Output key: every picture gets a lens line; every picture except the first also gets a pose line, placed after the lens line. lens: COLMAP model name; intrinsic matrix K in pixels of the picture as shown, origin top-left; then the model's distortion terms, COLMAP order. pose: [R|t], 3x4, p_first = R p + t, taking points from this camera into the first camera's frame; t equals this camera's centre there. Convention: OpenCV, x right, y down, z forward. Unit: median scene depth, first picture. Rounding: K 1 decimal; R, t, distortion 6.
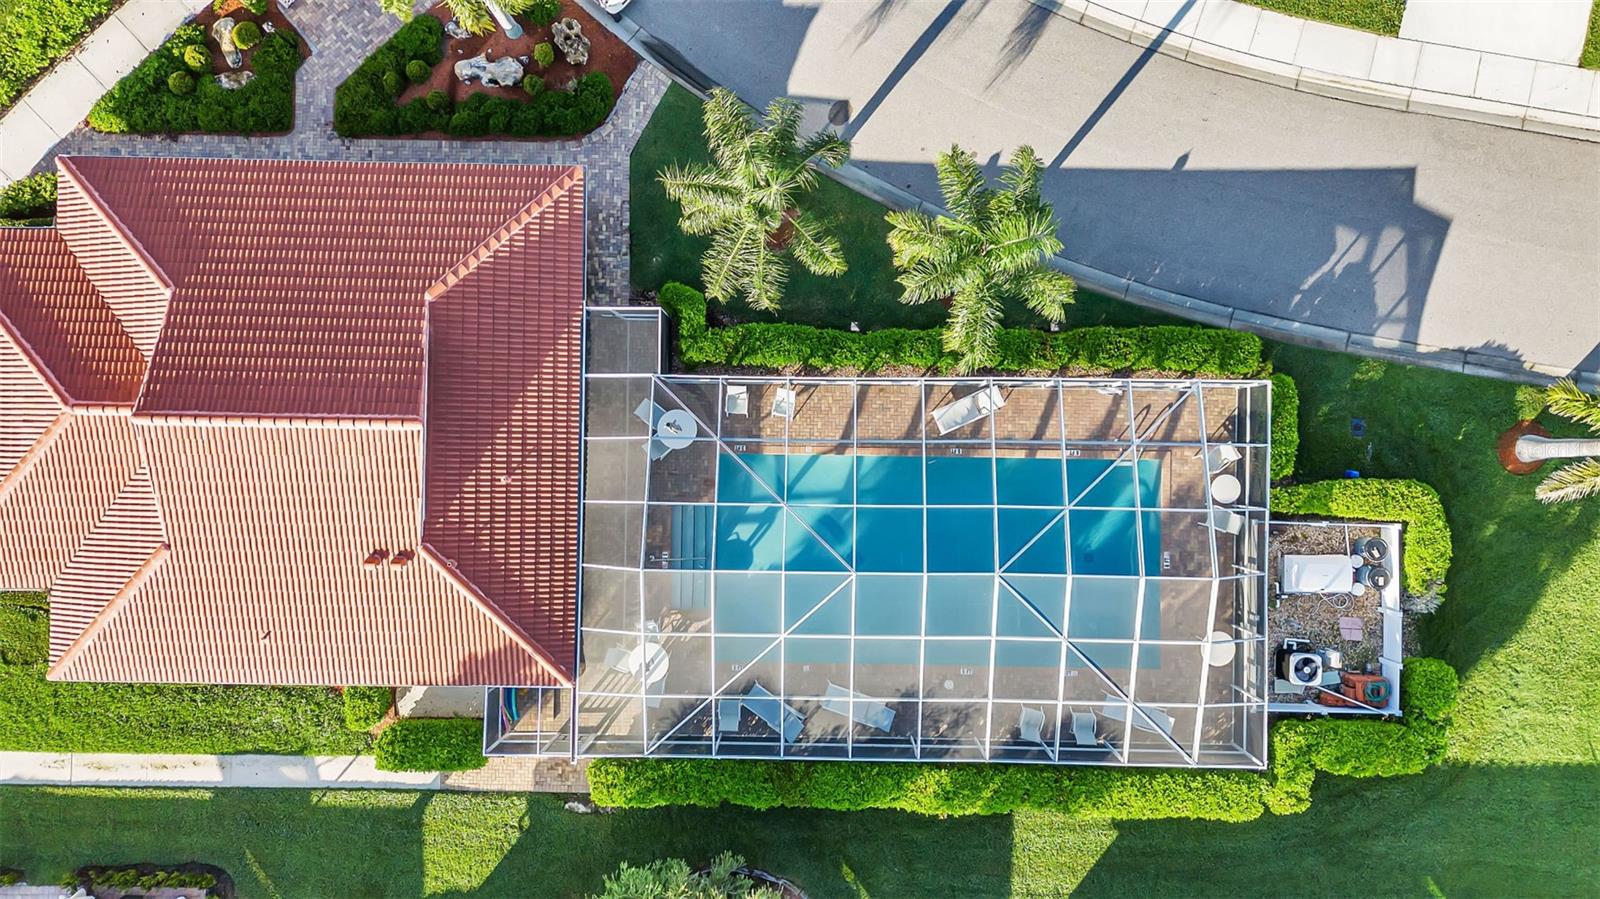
lens RADIAL K [[1173.9, 0, 800.0], [0, 1173.9, 449.5], [0, 0, 1]] dist [0.058801, -0.054687]
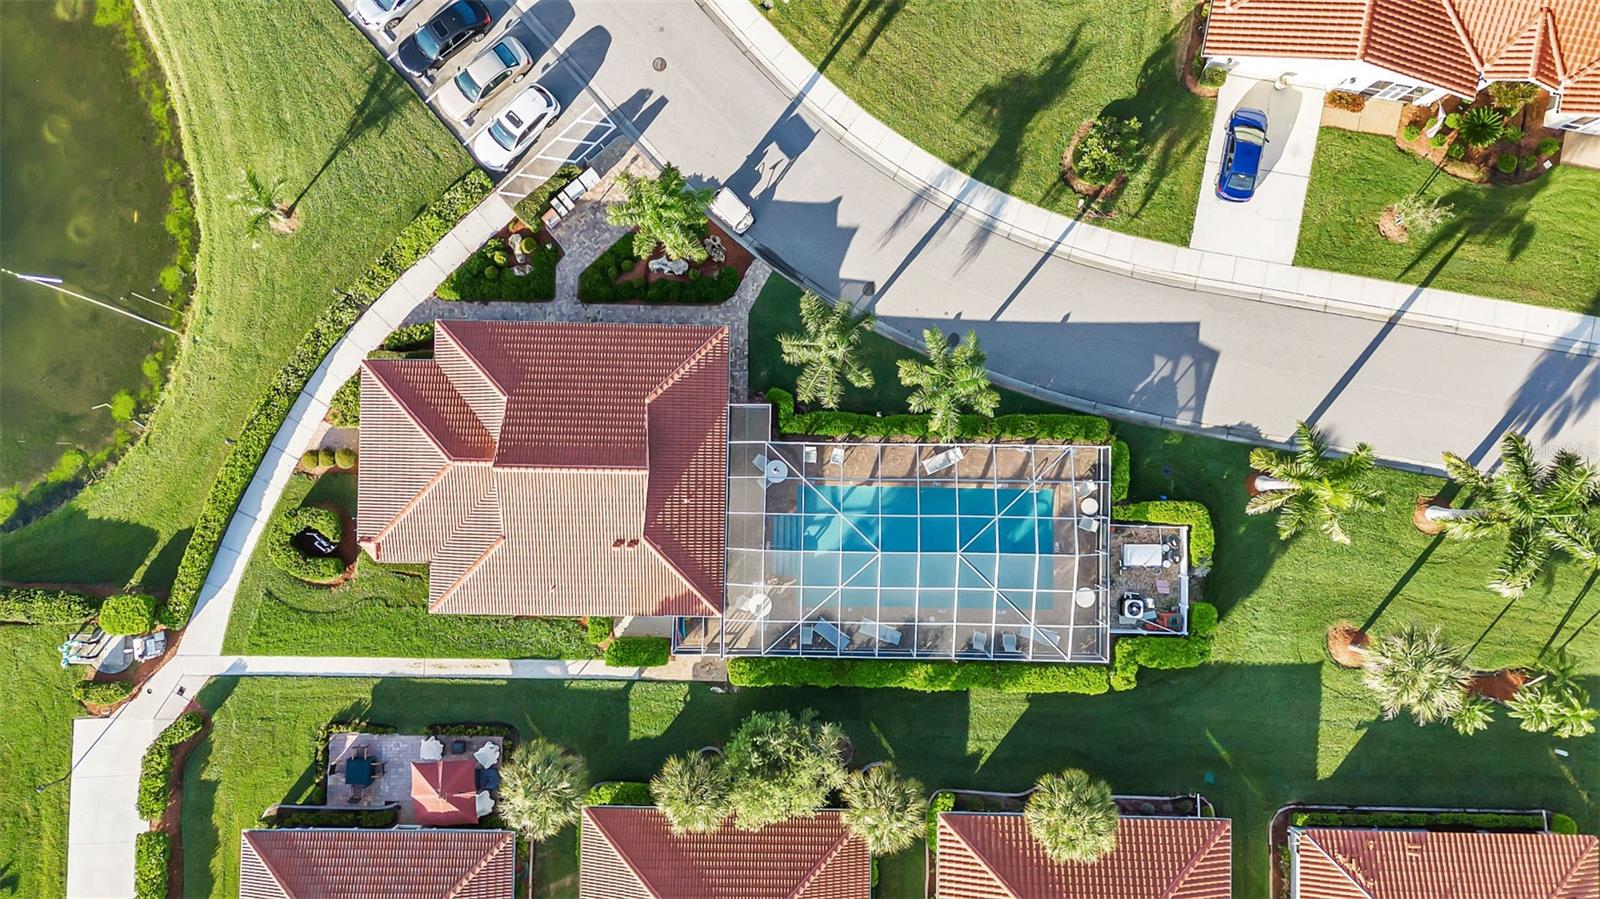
lens RADIAL K [[1173.9, 0, 800.0], [0, 1173.9, 449.5], [0, 0, 1]] dist [0.058801, -0.054687]
pose [[0.999973, 0.001502, 0.007255, -0.082276], [-0.001414, 0.999926, -0.012111, -0.029042], [-0.007272, 0.012101, 0.999900, -0.742027]]
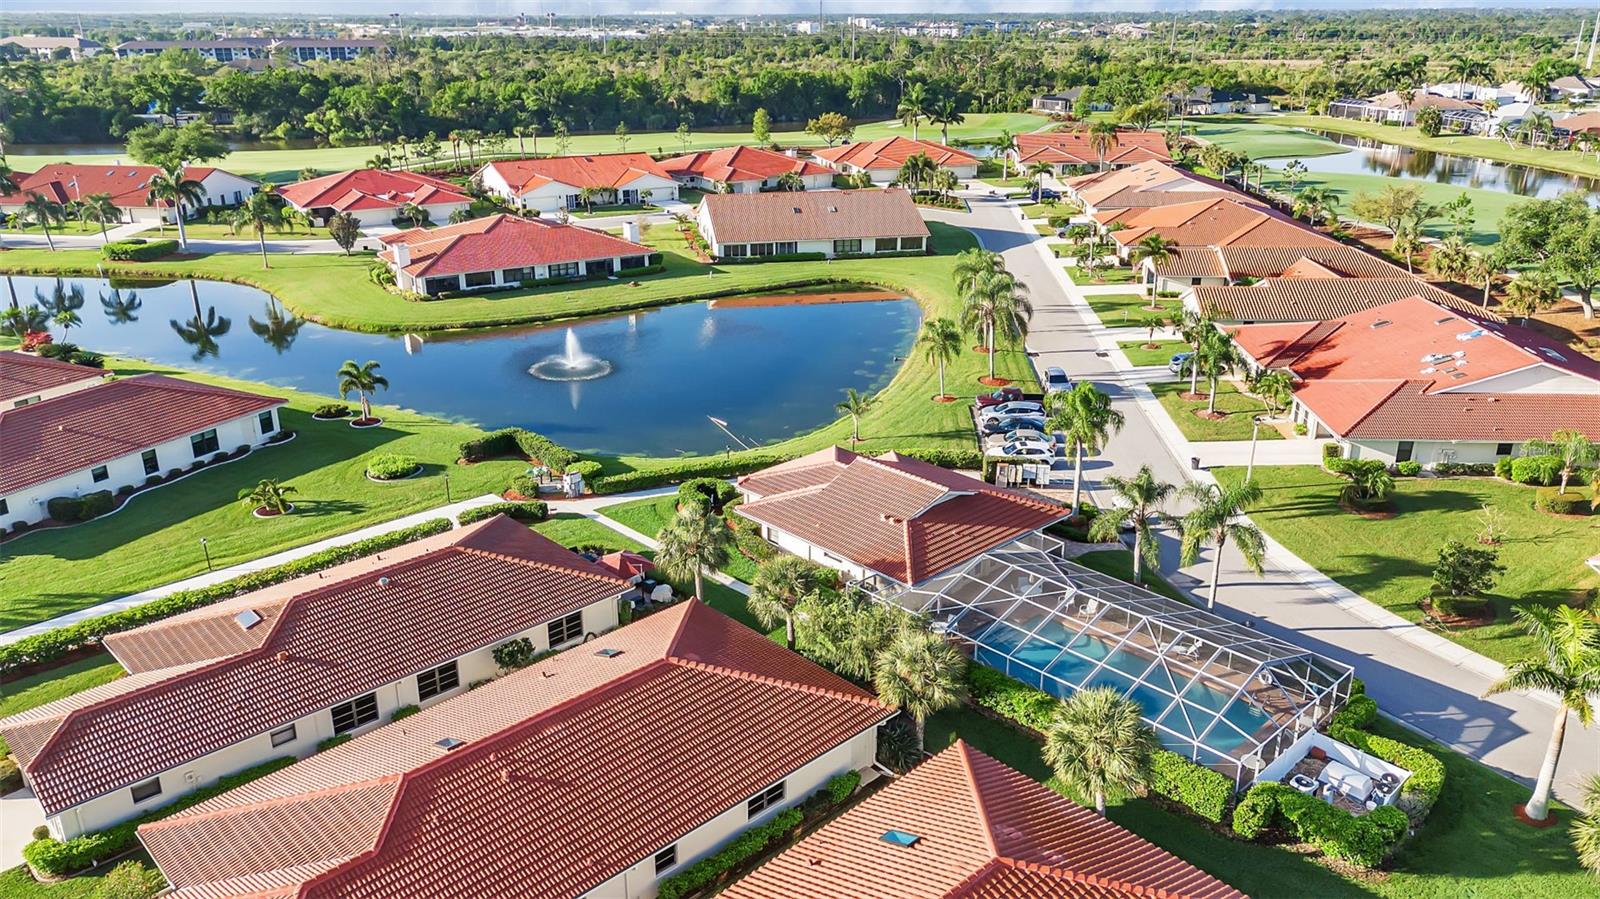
lens RADIAL K [[1173.9, 0, 800.0], [0, 1173.9, 449.5], [0, 0, 1]] dist [0.058801, -0.054687]
pose [[0.699547, 0.245906, -0.670942, 0.847326], [-0.714585, 0.238851, -0.657510, 1.434118], [-0.001431, 0.939404, 0.342808, 0.134920]]
